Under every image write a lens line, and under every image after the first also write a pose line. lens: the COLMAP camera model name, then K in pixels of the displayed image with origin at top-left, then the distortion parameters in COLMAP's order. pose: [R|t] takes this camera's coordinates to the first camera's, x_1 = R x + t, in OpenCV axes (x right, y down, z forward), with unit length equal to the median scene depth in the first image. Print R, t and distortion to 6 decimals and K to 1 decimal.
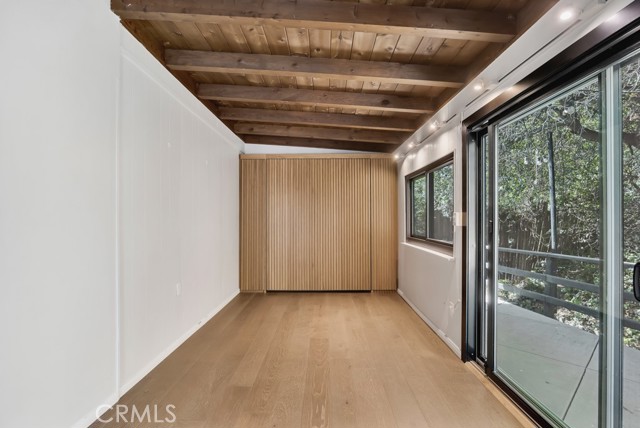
lens RADIAL K [[312.4, 0, 317.5], [0, 312.4, 218.3], [0, 0, 1]] dist [0.000016, 0.000453]
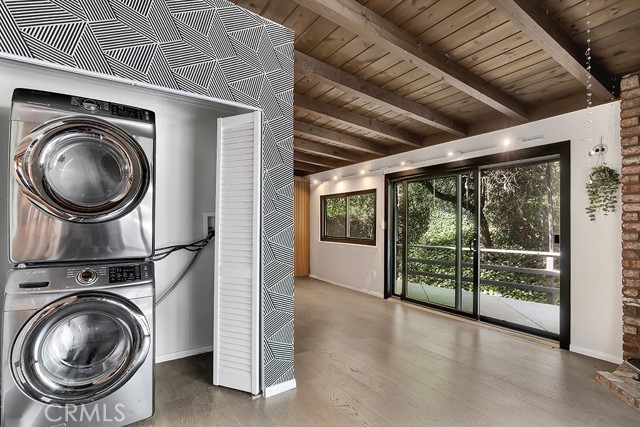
lens RADIAL K [[312.4, 0, 320.4], [0, 312.4, 217.2], [0, 0, 1]] dist [0.000016, 0.000453]
pose [[0.817836, 0.019715, 0.575114, -0.844333], [-0.008954, 0.999728, -0.021537, -0.001949], [-0.575382, 0.012464, 0.817790, -0.303523]]
